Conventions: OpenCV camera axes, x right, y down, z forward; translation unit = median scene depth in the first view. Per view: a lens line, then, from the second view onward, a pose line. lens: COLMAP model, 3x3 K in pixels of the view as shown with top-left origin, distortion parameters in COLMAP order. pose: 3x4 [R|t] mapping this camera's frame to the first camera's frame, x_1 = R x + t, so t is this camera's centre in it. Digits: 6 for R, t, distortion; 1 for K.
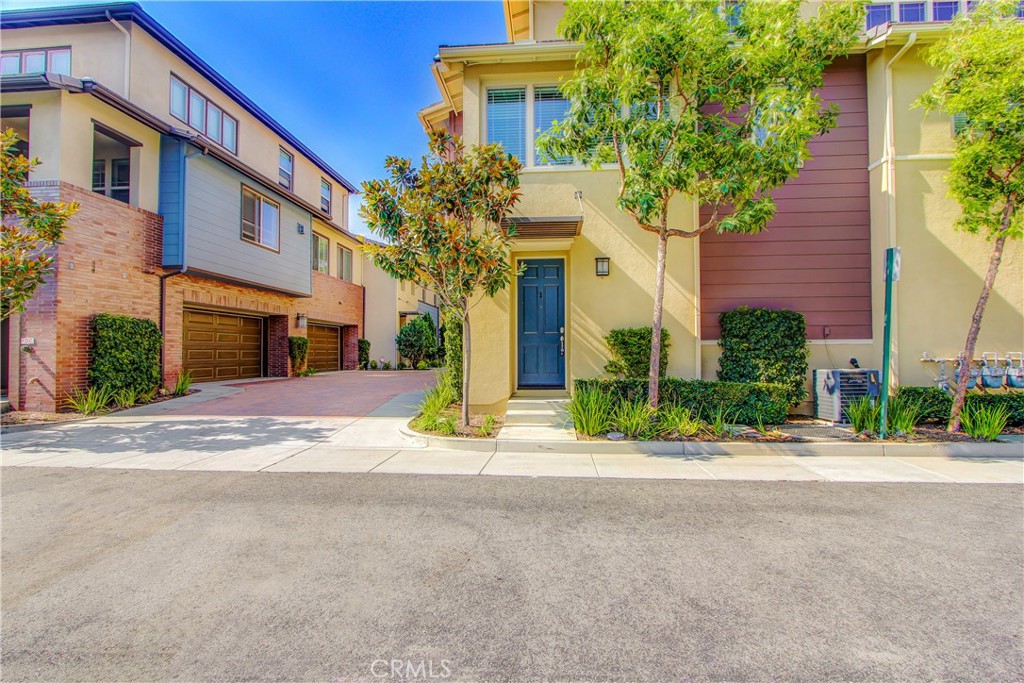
lens RADIAL K [[489.2, 0, 518.8], [0, 489.2, 342.6], [0, 0, 1]] dist [-0.009374, 0.000038]
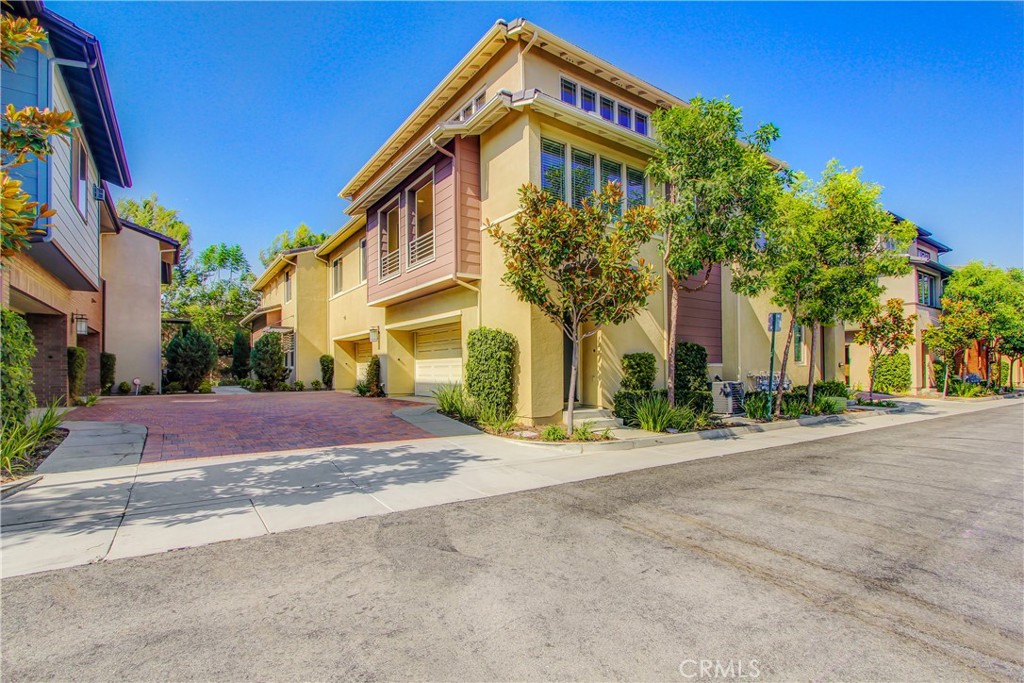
lens RADIAL K [[489.2, 0, 518.8], [0, 489.2, 342.6], [0, 0, 1]] dist [-0.009374, 0.000038]
pose [[0.764777, 0.042160, 0.642915, -0.896995], [-0.014825, 0.998744, -0.047858, 0.011578], [-0.644125, 0.027070, 0.764441, 0.180708]]
